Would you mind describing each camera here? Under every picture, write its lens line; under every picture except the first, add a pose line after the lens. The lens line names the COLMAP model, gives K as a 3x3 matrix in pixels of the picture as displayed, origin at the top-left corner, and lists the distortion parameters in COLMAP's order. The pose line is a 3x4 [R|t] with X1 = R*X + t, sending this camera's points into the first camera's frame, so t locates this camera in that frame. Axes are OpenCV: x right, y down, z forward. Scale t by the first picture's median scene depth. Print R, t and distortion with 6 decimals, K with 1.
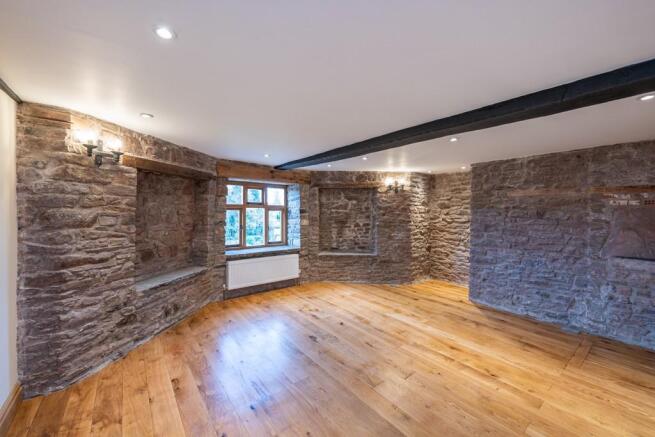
lens RADIAL K [[262.1, 0, 328.9], [0, 262.1, 220.2], [0, 0, 1]] dist [0.002737, 0.000121]
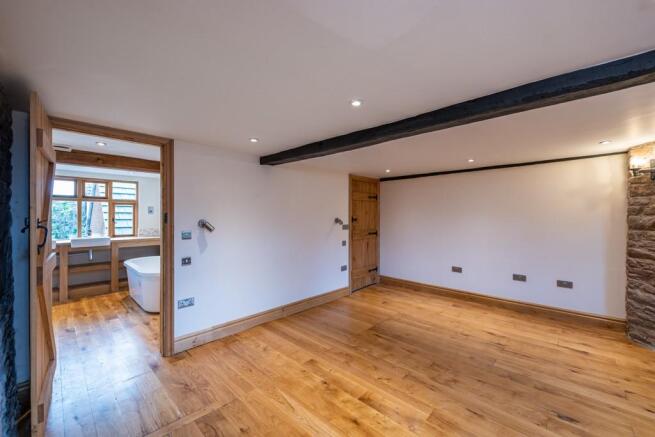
lens RADIAL K [[262.1, 0, 325.8], [0, 262.1, 220.5], [0, 0, 1]] dist [0.002737, 0.000121]
pose [[-0.987456, -0.020467, -0.156560, 0.842760], [-0.021461, 0.999759, 0.004662, 0.008103], [0.156427, 0.007964, -0.987657, 2.051058]]
